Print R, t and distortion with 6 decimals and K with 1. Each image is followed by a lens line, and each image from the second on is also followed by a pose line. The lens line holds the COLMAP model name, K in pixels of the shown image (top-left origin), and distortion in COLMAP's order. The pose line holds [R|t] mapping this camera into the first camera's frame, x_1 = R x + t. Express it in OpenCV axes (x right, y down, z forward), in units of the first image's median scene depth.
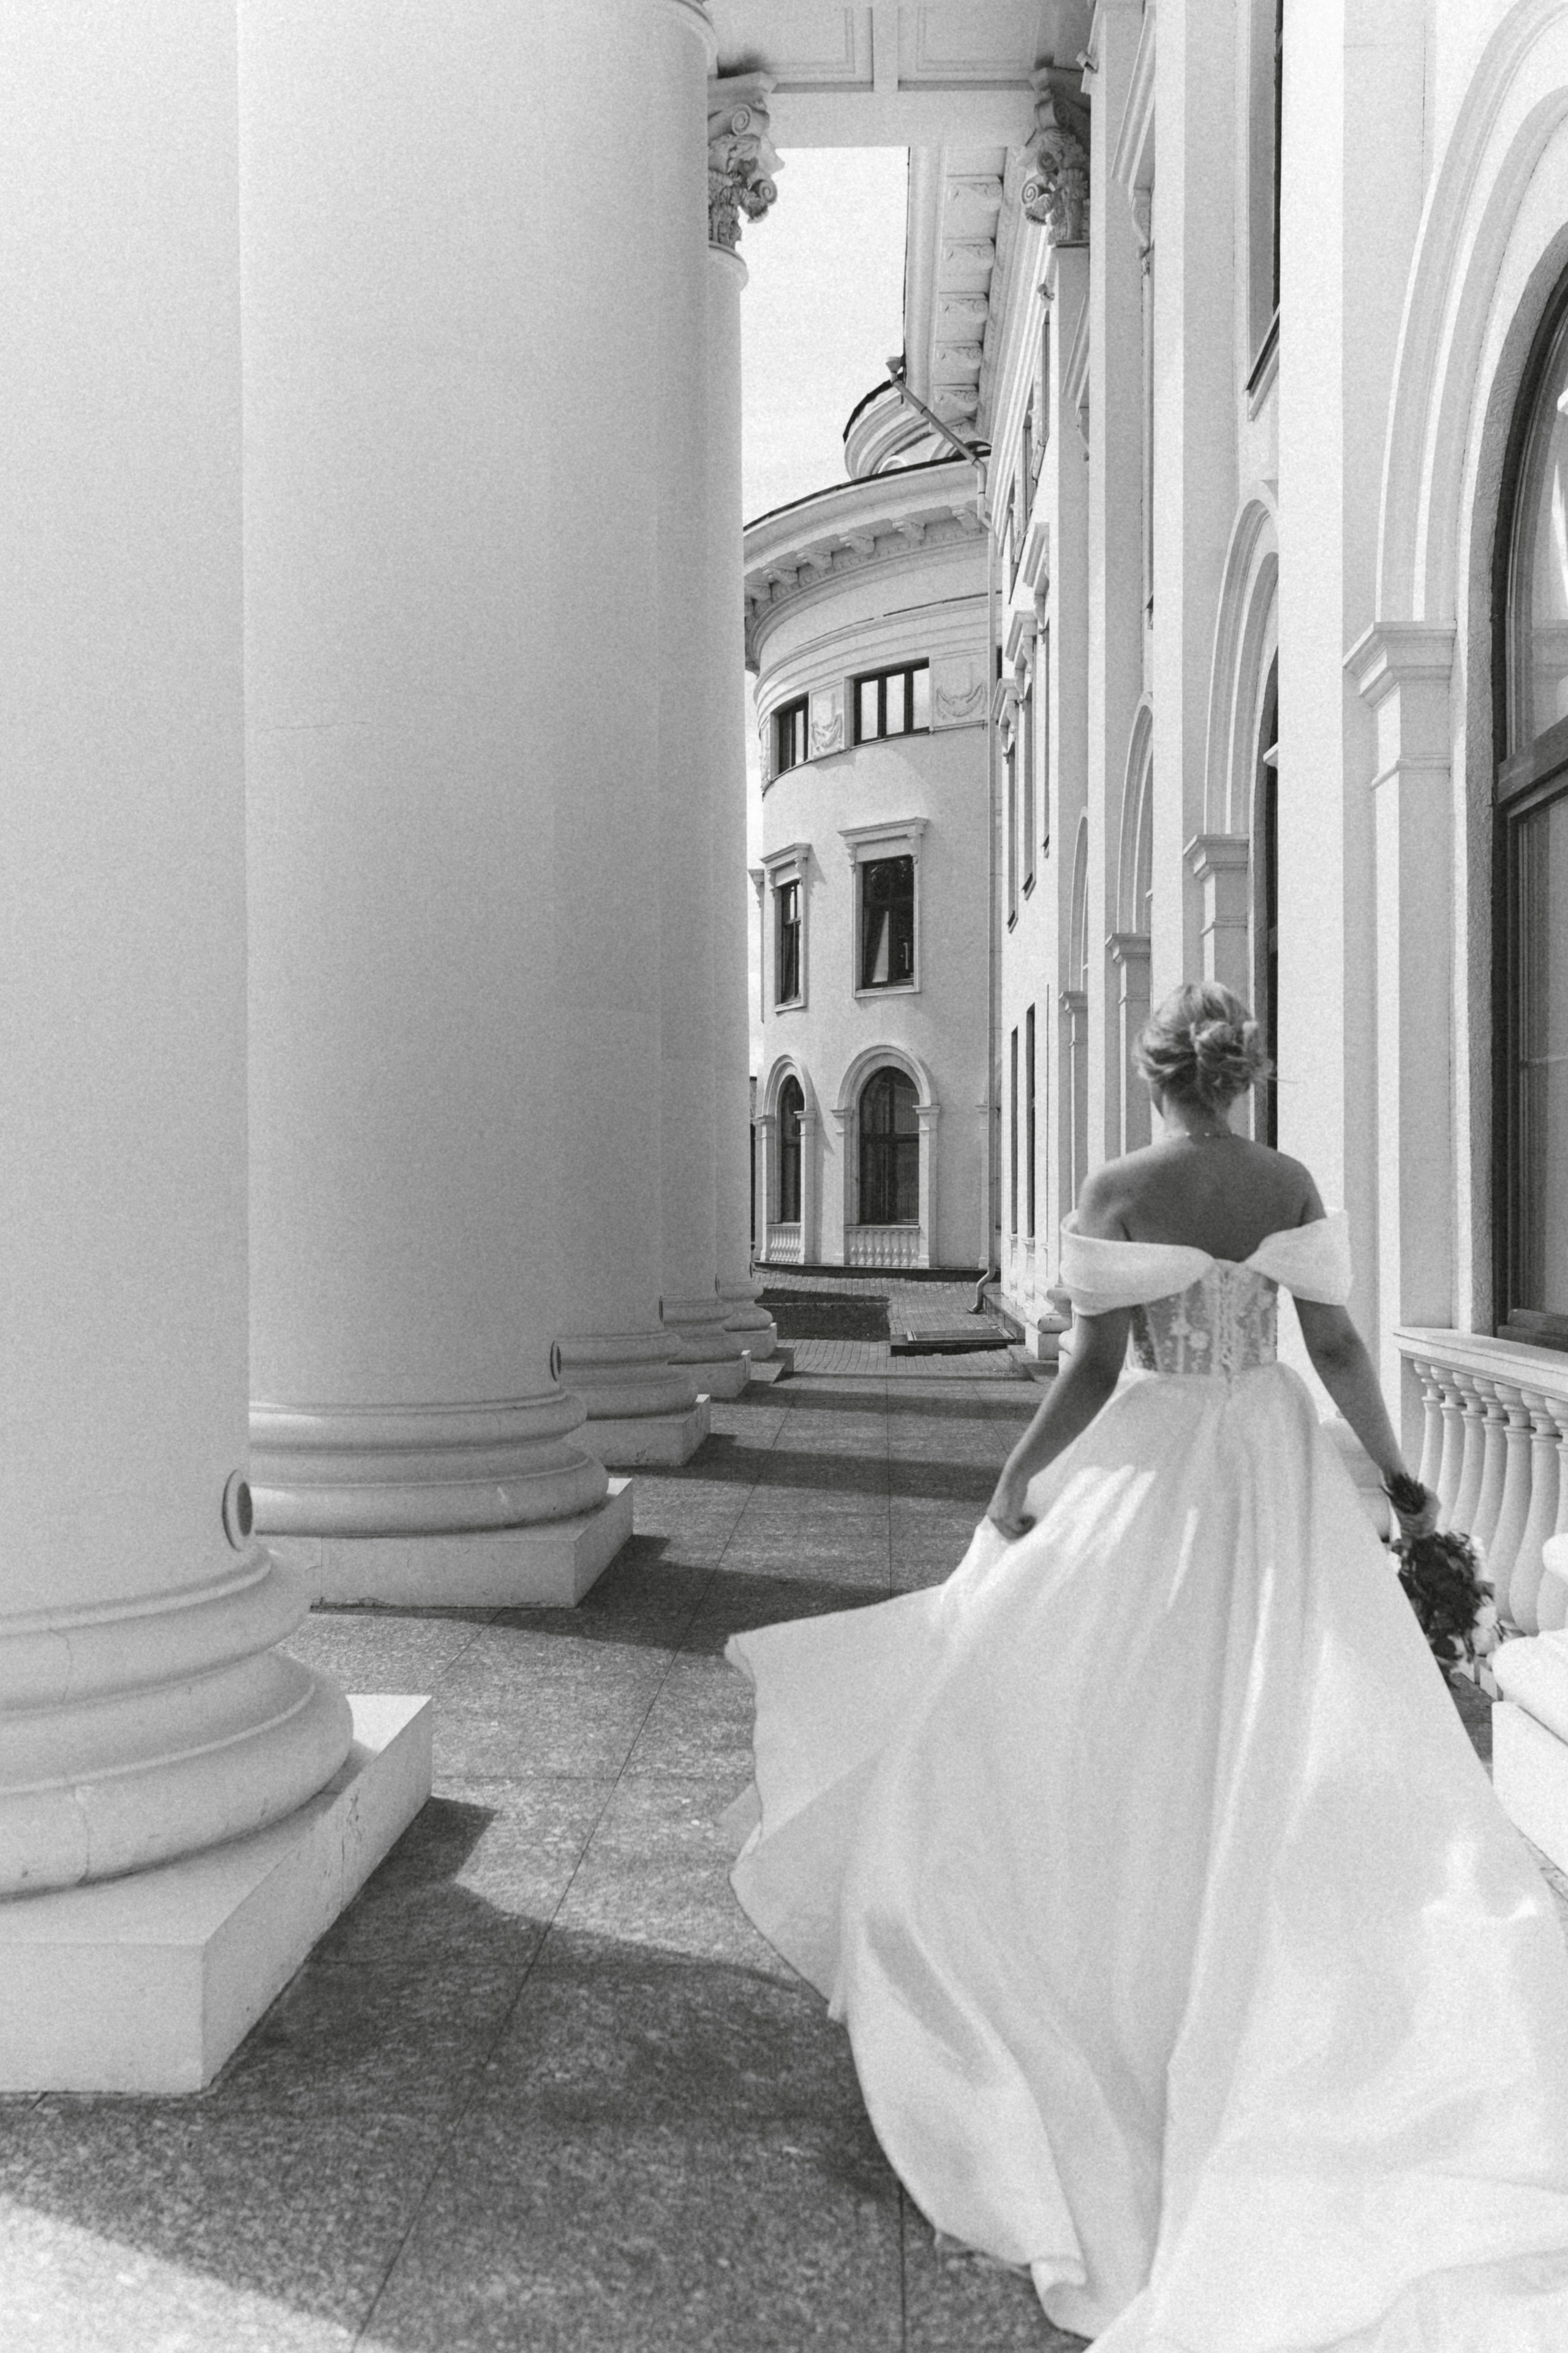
lens RADIAL K [[2324.2, 0, 784.5], [0, 2324.2, 1200.2], [0, 0, 1]] dist [0.011044, 0.028719]
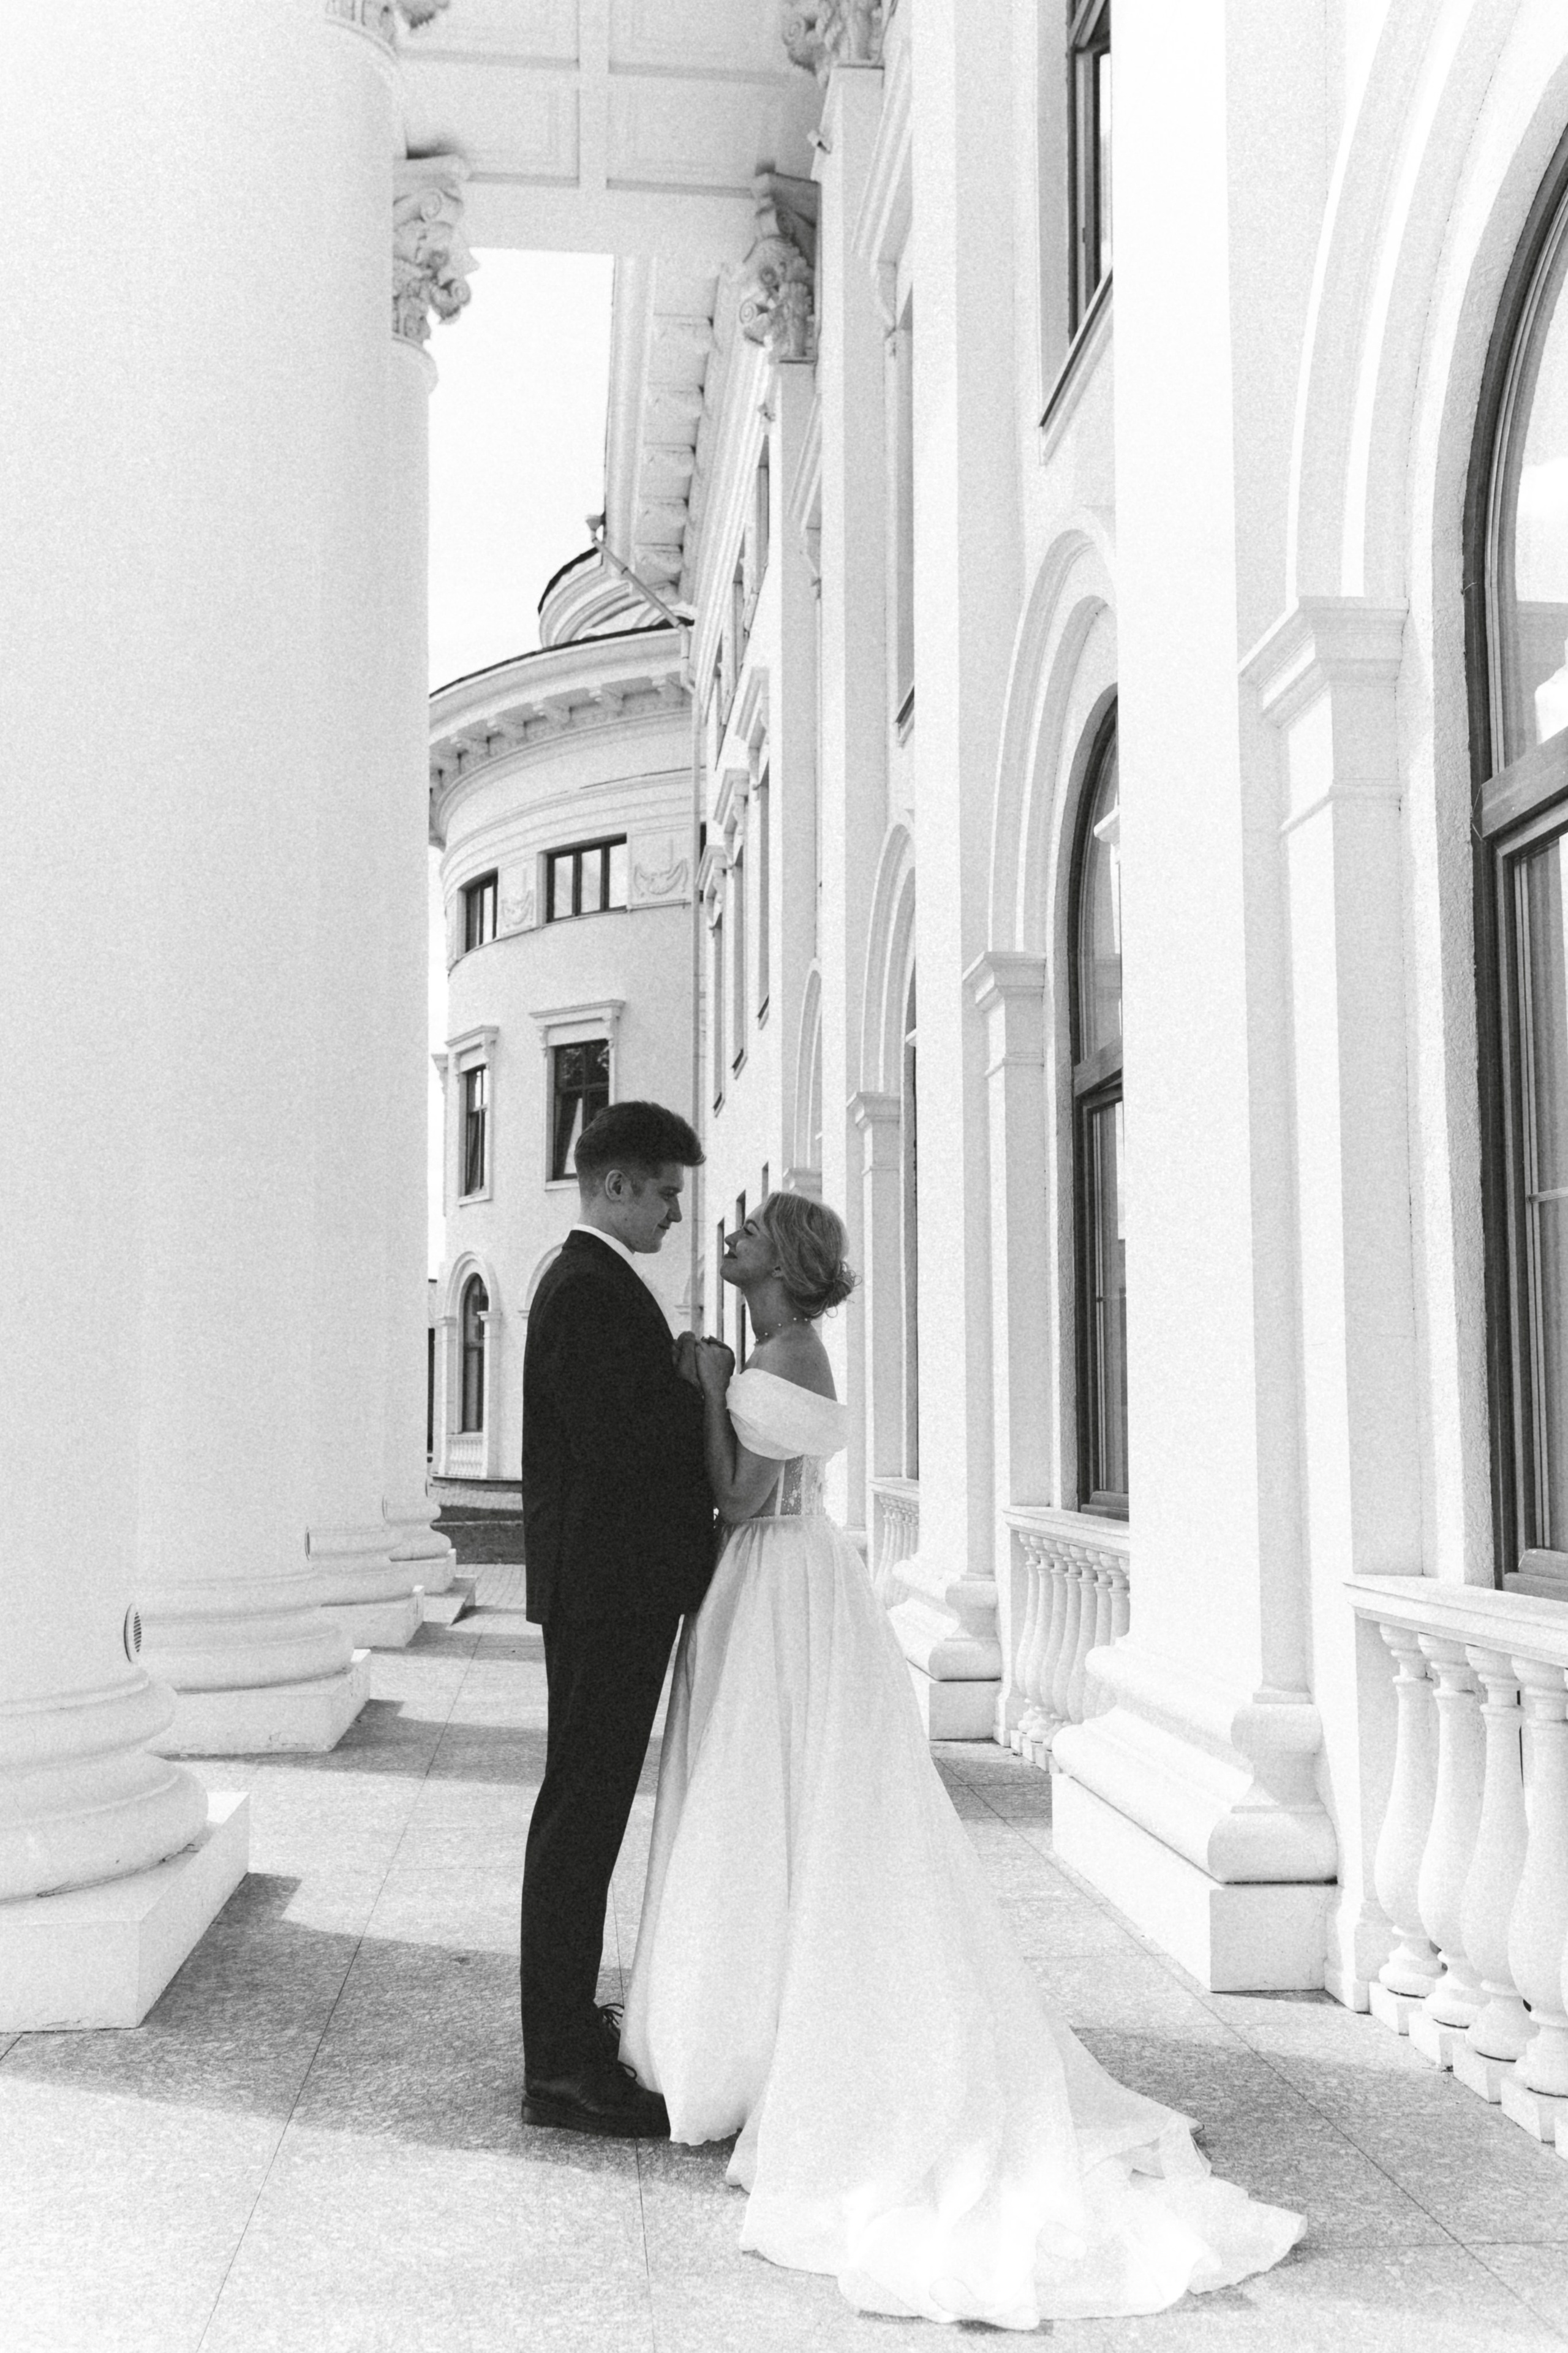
lens RADIAL K [[2373.6, 0, 806.8], [0, 2373.6, 1183.2], [0, 0, 1]] dist [0.006675, 0.039601]
pose [[0.989878, 0.012055, 0.141406, -0.000674], [0.001446, 0.995478, -0.094984, 0.001590], [-0.141911, 0.094227, 0.985384, 0.105455]]
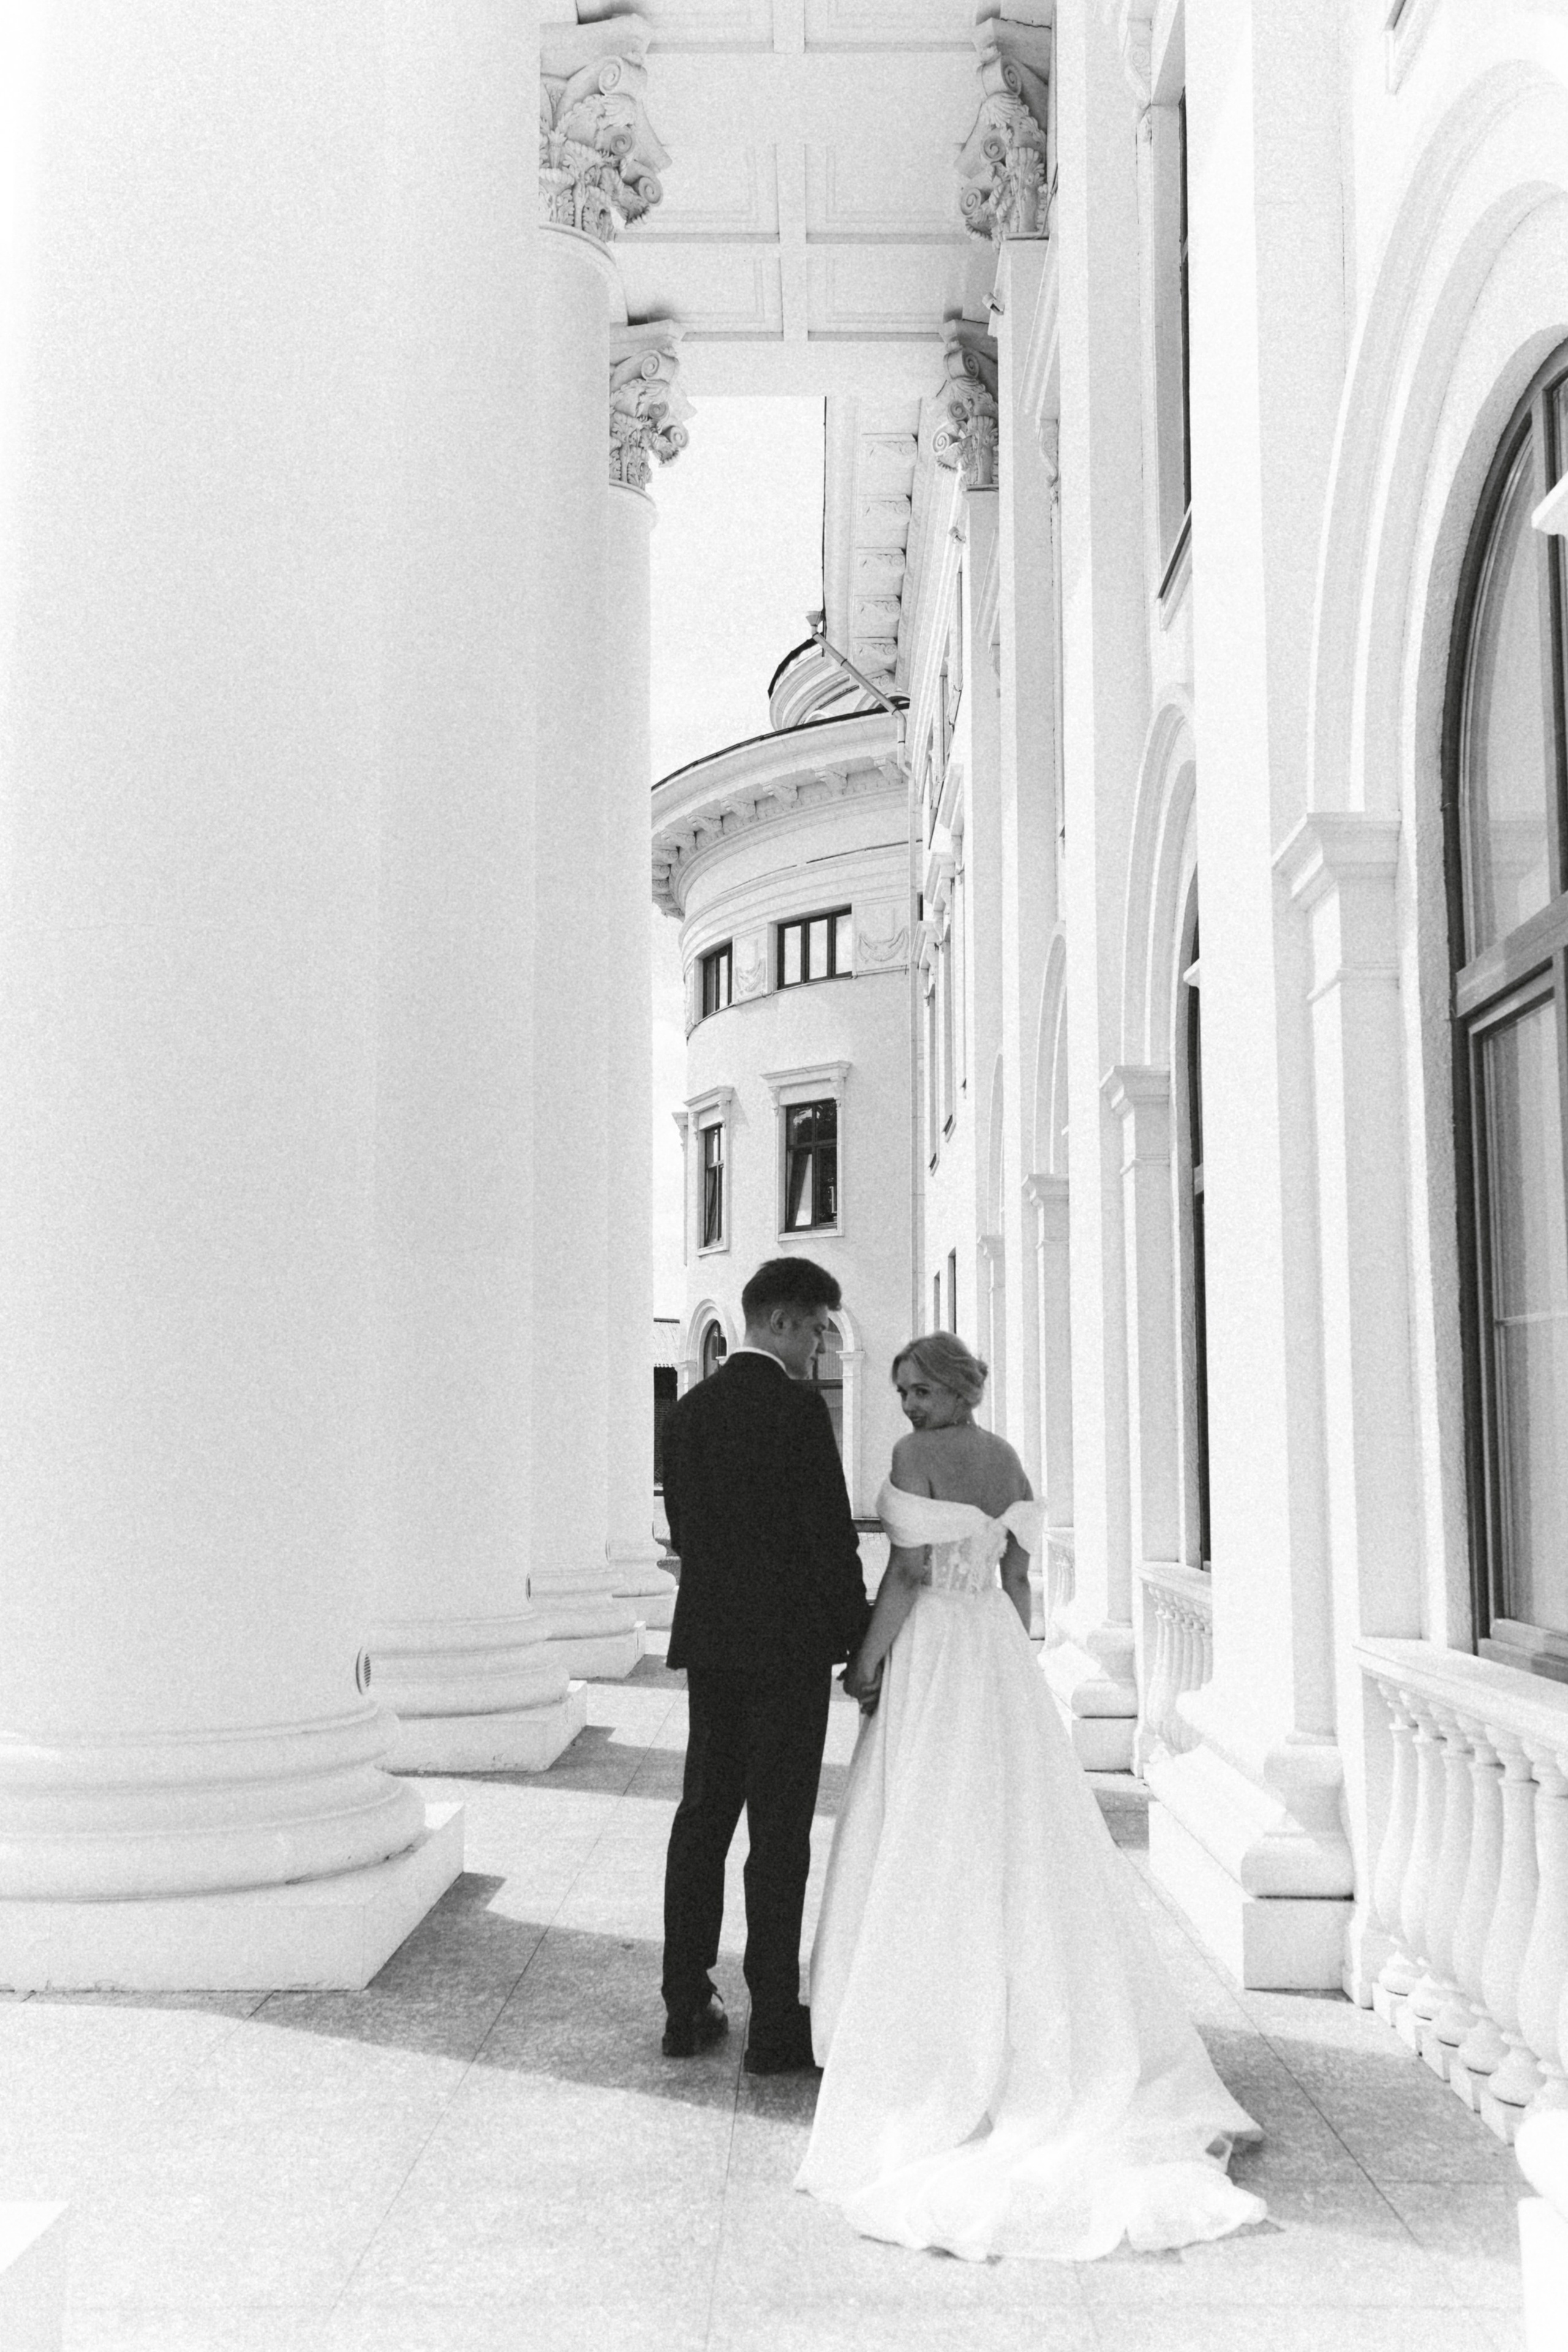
lens RADIAL K [[2304.4, 0, 784.0], [0, 2304.4, 1176.0], [0, 0, 1]] dist [0.004825, 0.012944]
pose [[0.999603, 0.003657, 0.027952, 0.011966], [-0.000423, 0.993386, -0.114826, -0.005171], [-0.028187, 0.114768, 0.992992, 0.057617]]
